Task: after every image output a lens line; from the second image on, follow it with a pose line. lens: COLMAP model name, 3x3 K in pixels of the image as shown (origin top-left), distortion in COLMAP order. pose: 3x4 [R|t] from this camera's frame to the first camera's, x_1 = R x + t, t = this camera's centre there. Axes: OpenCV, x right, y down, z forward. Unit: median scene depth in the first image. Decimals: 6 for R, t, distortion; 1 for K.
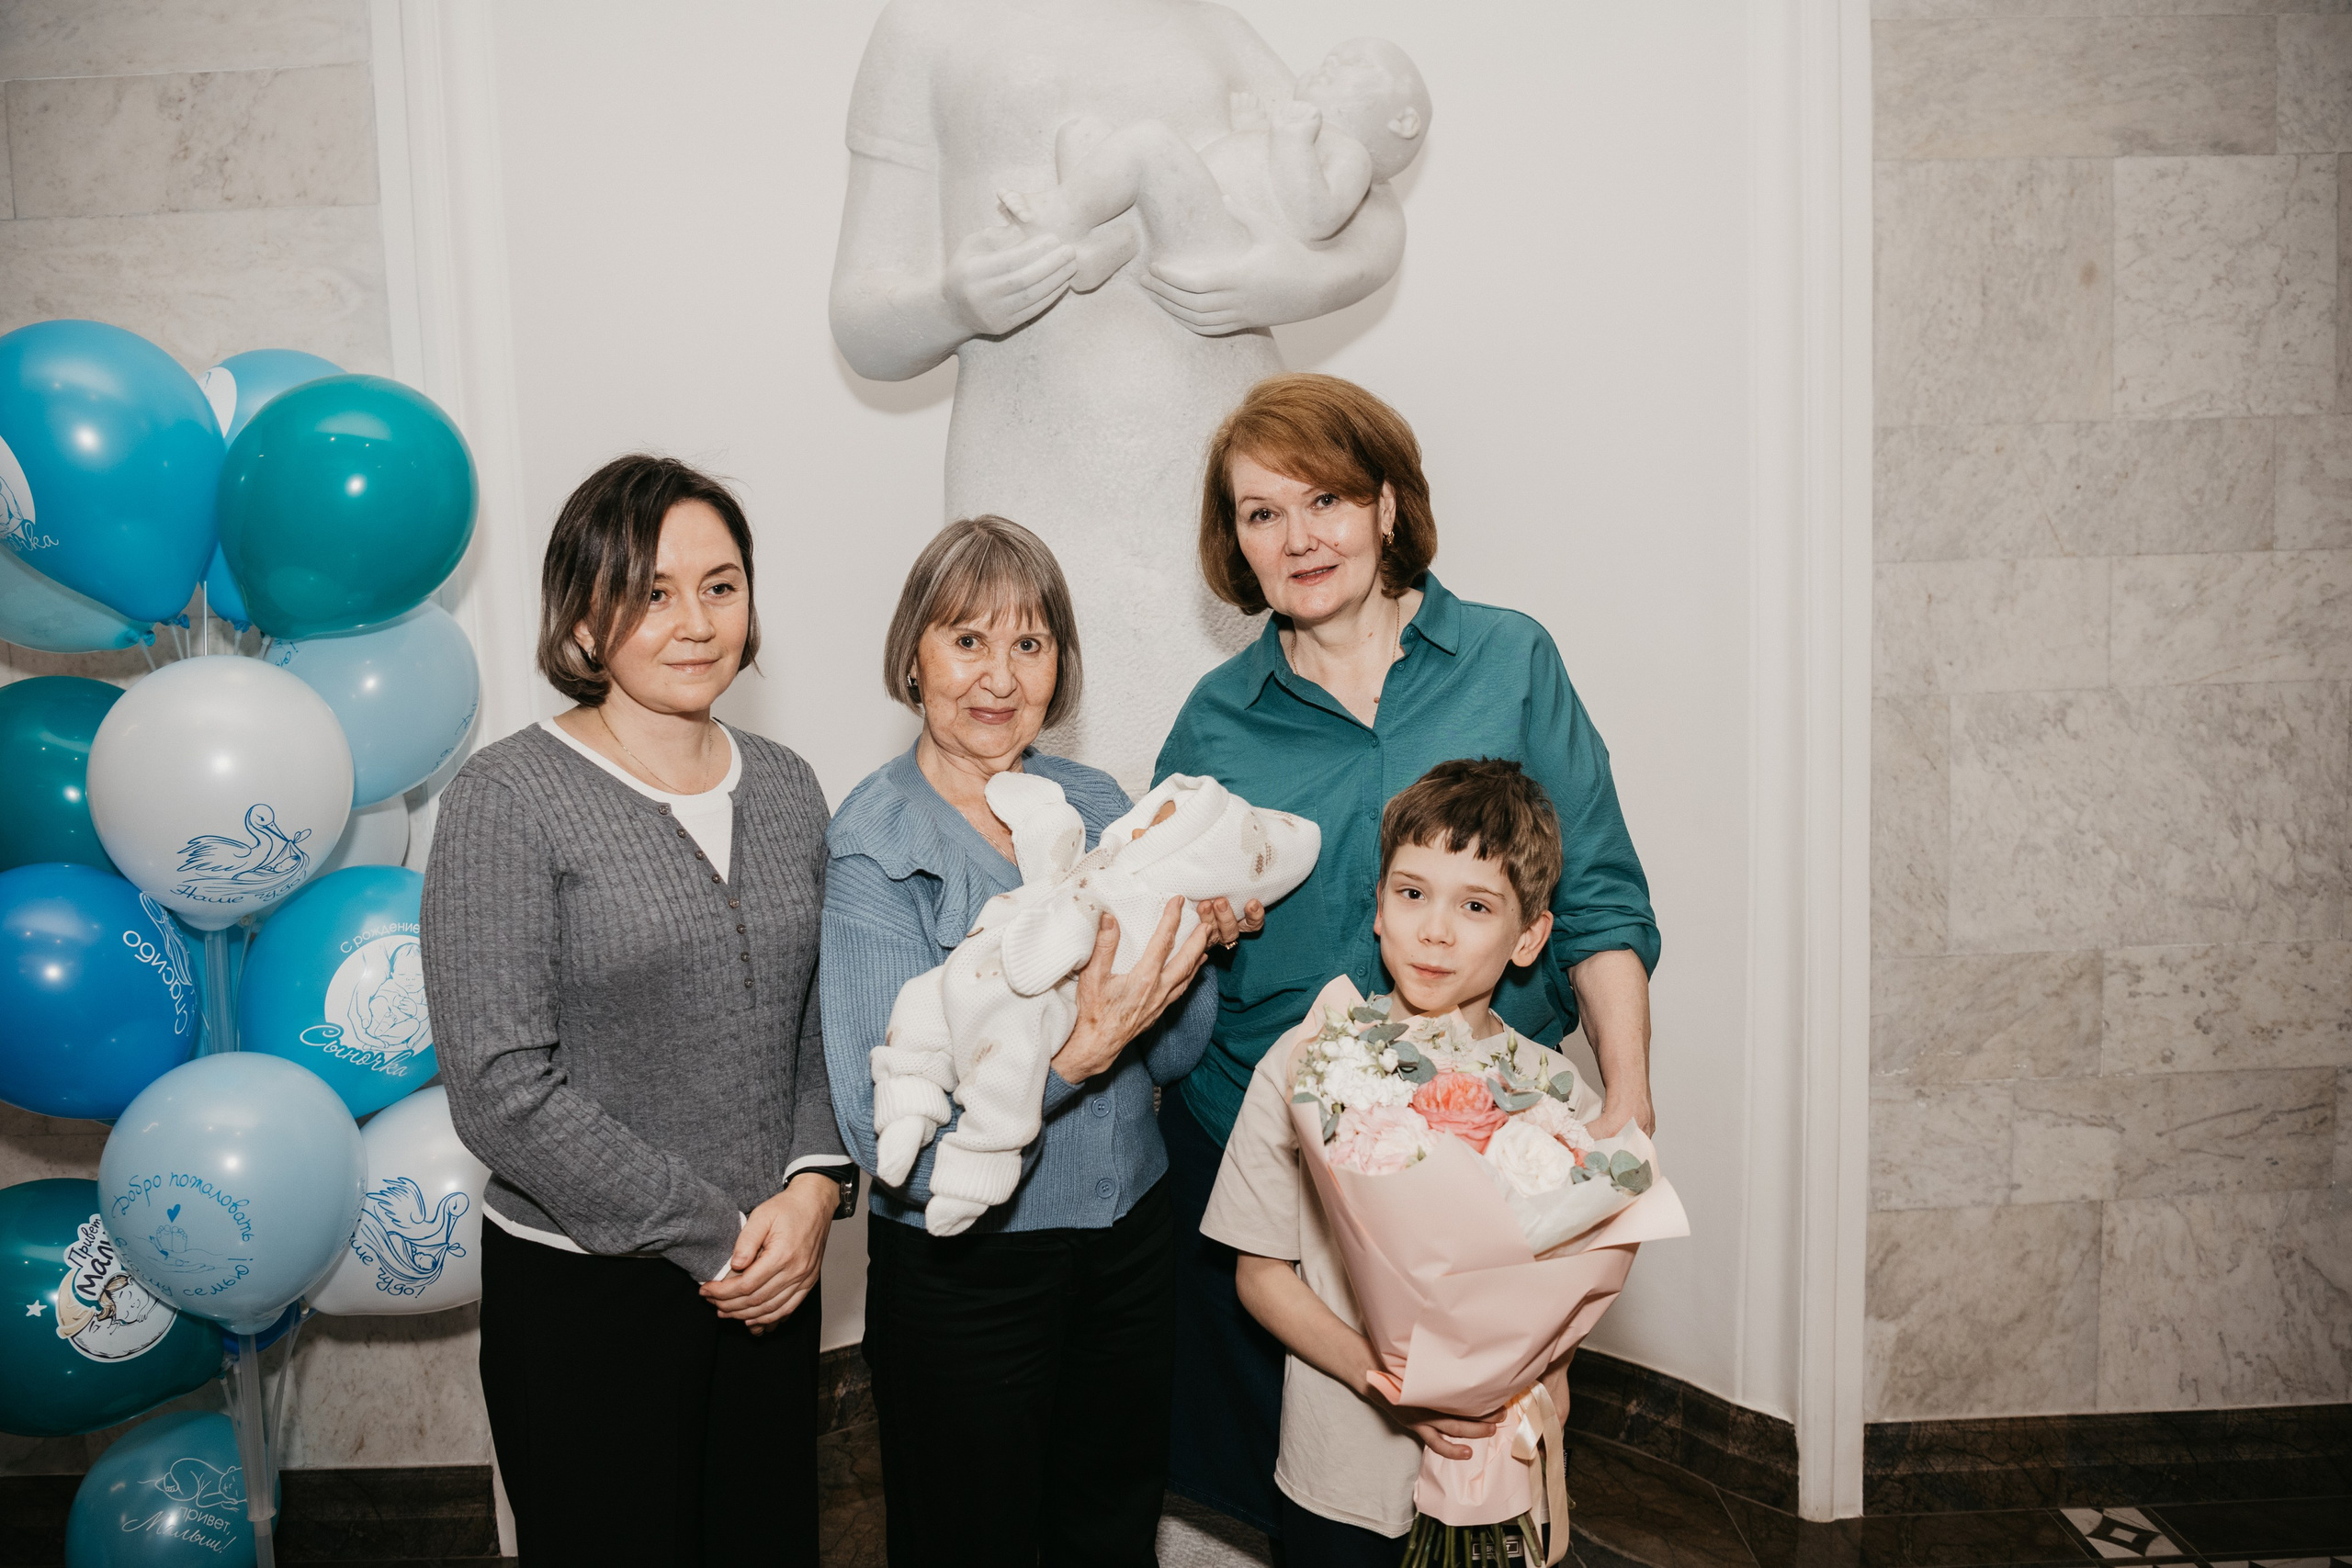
lens RADIAL K [[1734.7, 0, 1155.4], [0, 1734.7, 765.0], [0, 0, 1]] dist [-0.059326, 0.025309]
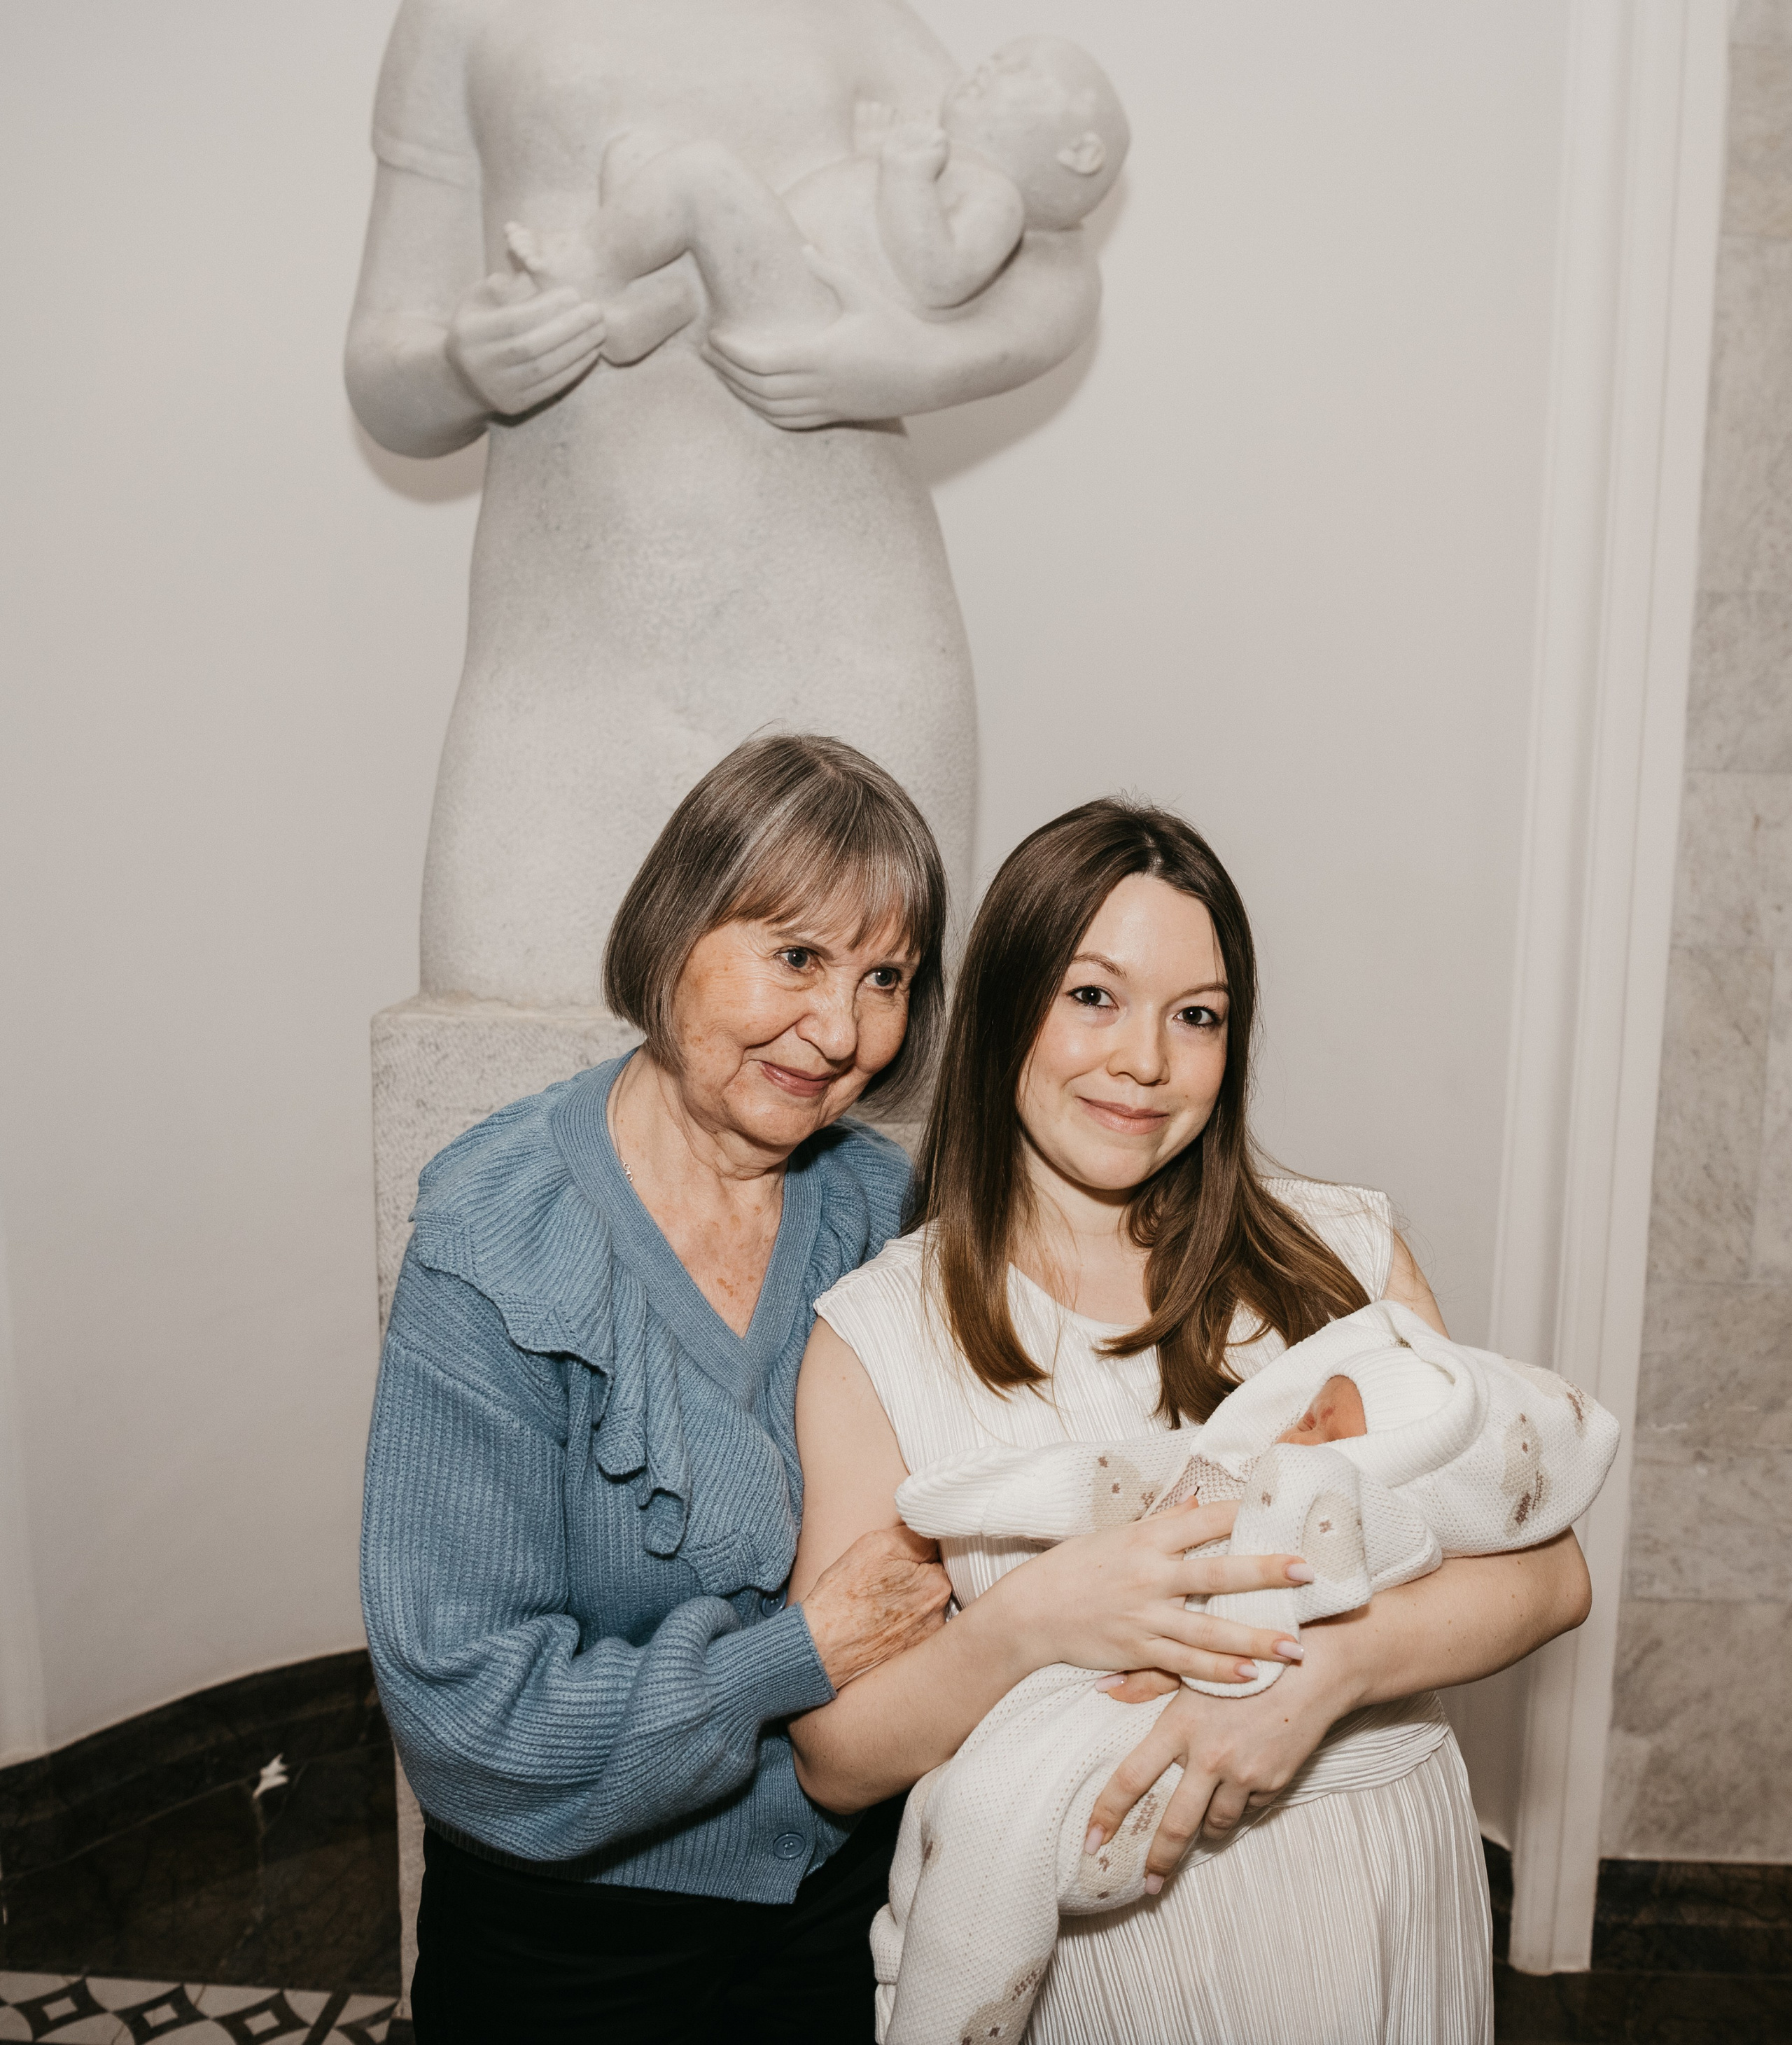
lens RADIAL K [[2105.3, 0, 1065.3], [0, 2105.3, 994.3], [0, 0, 1]] dist [-0.062656, 0.000000]
pose [[0.997553, 0.064899, -0.026017, 0.175646], [-0.063155, 0.996012, 0.063020, -0.060221], [0.030003, -0.061222, 0.997673, 0.061883]]
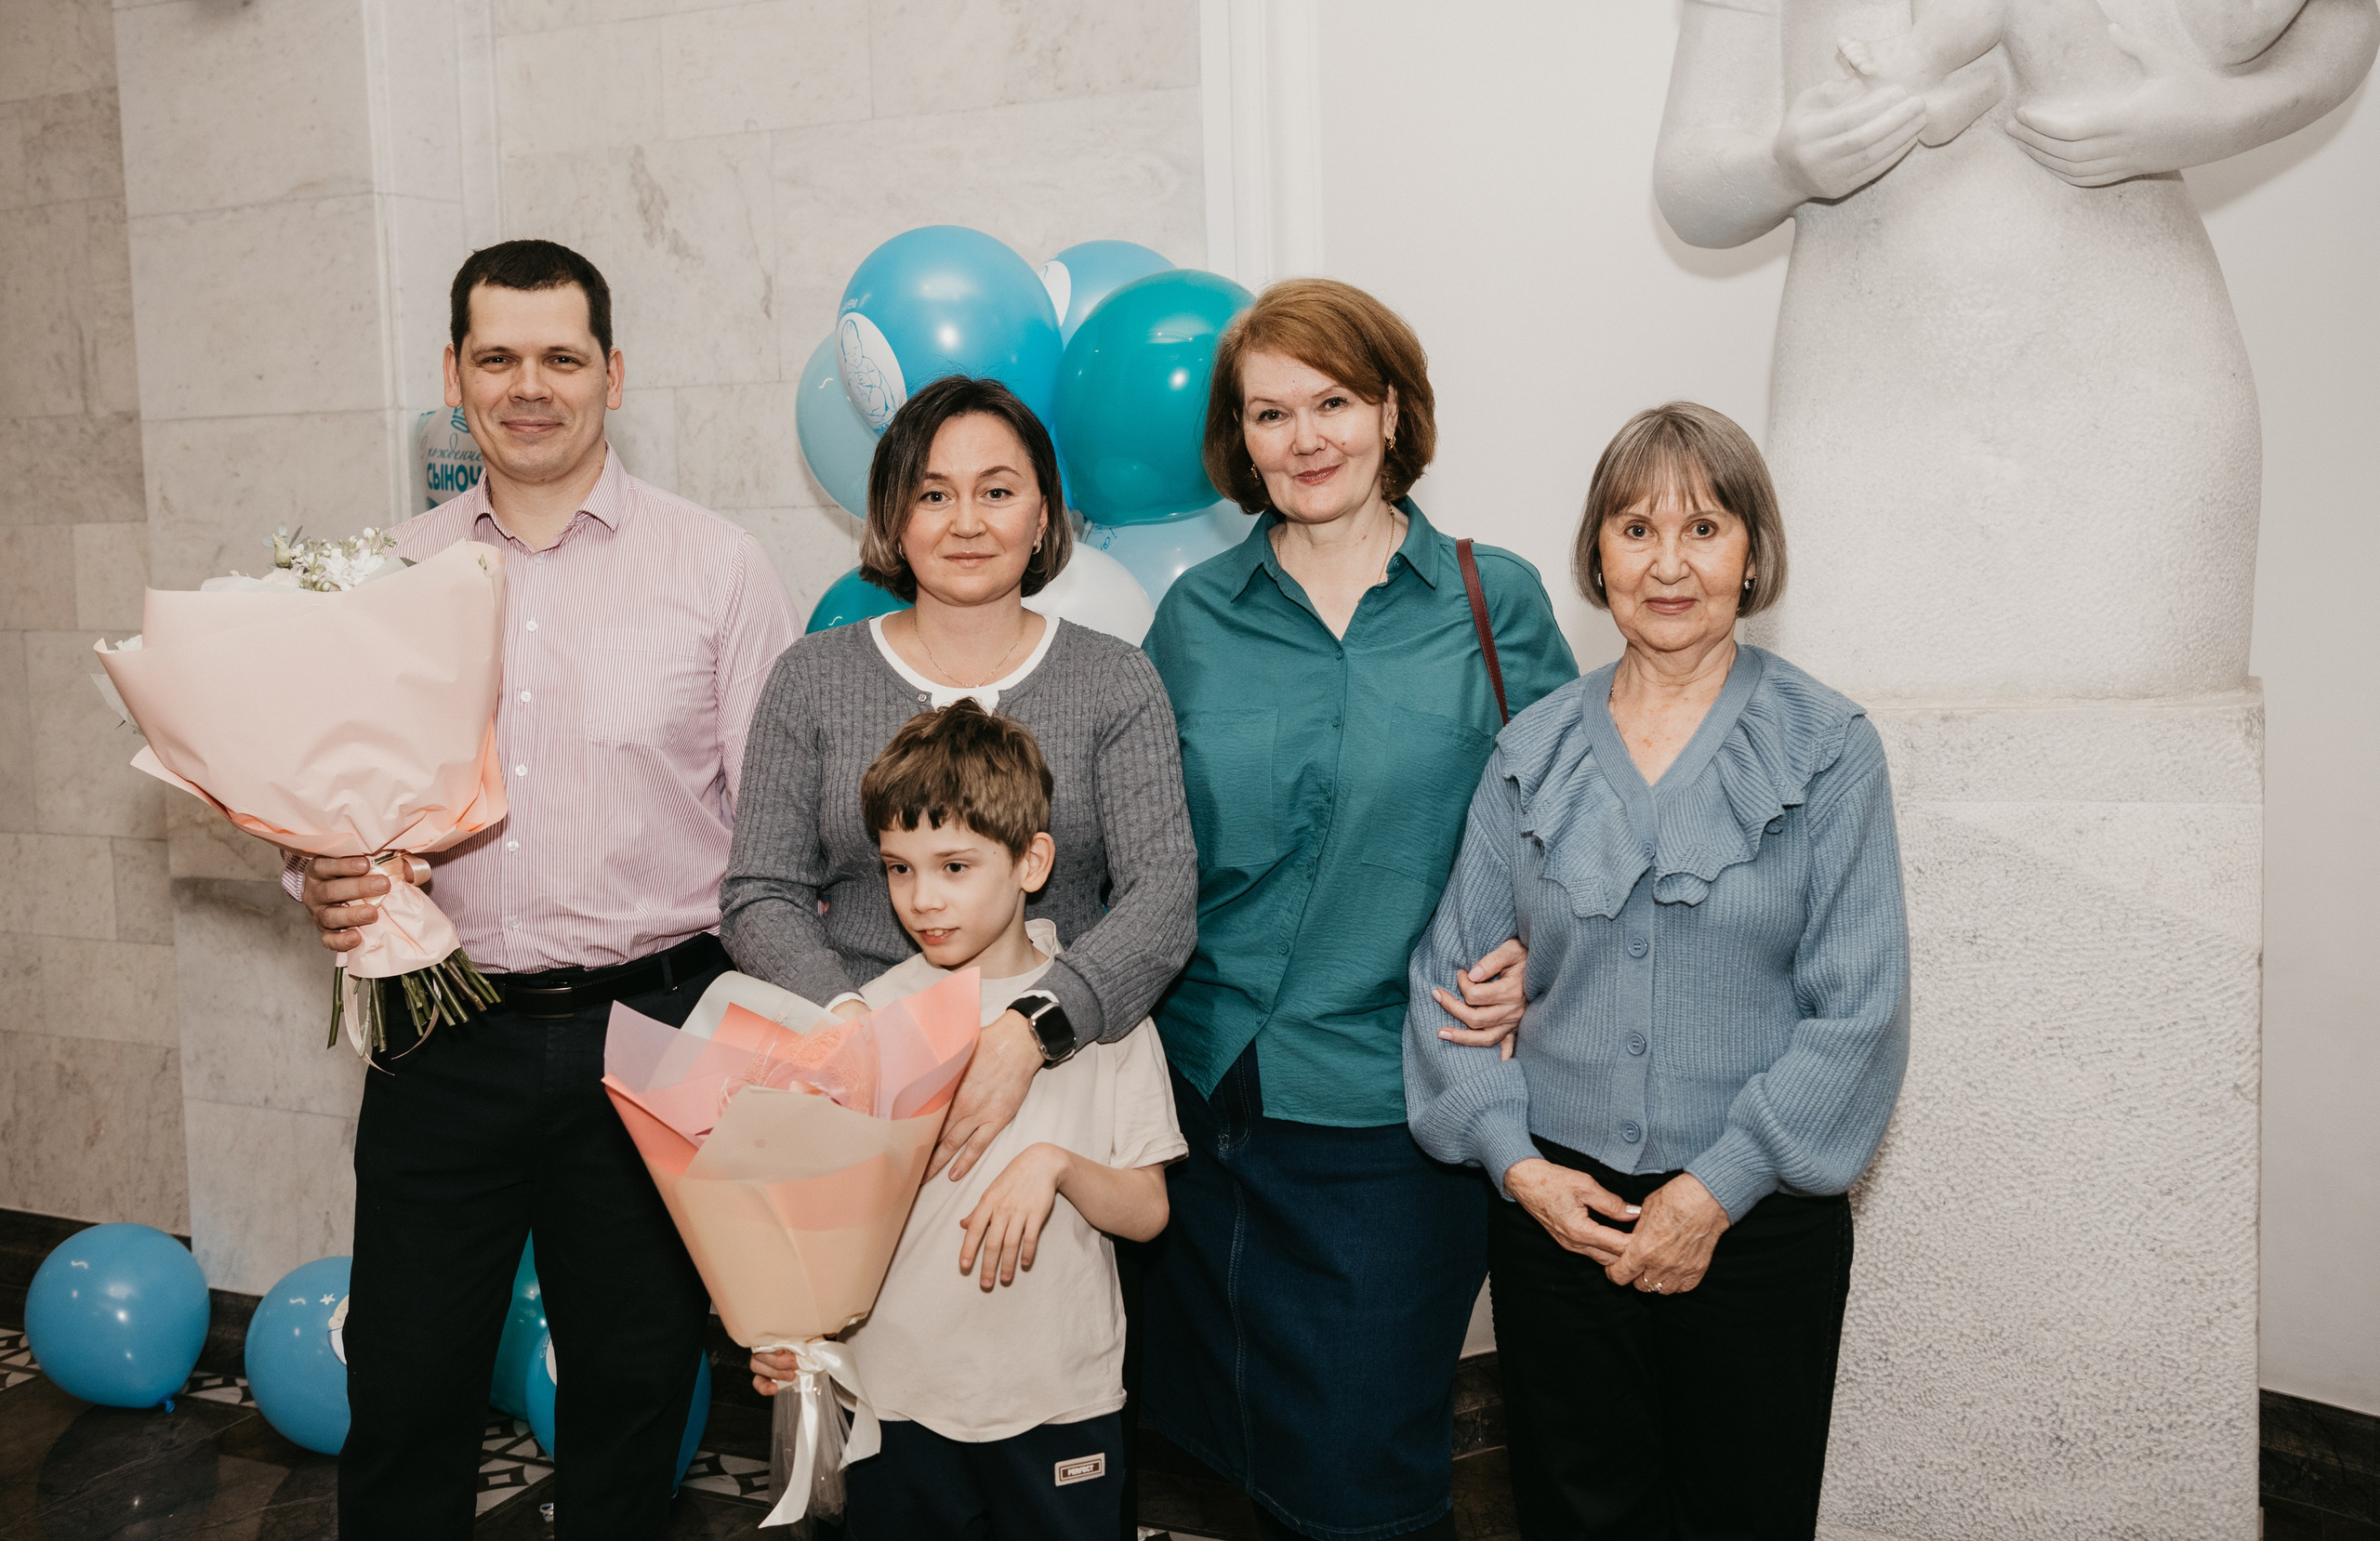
lens RADIAL K [[2294.8, 0, 1150.2], [0, 2294.8, 687.2], [0, 0, 1]] dist [0.021203, 0.000000]
pose [[0.911923, 0.040309, -0.408376, 0.076575], [-0.042371, 0.999094, 0.004000, 0.015630], [0.408167, 0.013656, 0.912805, -0.220532]]
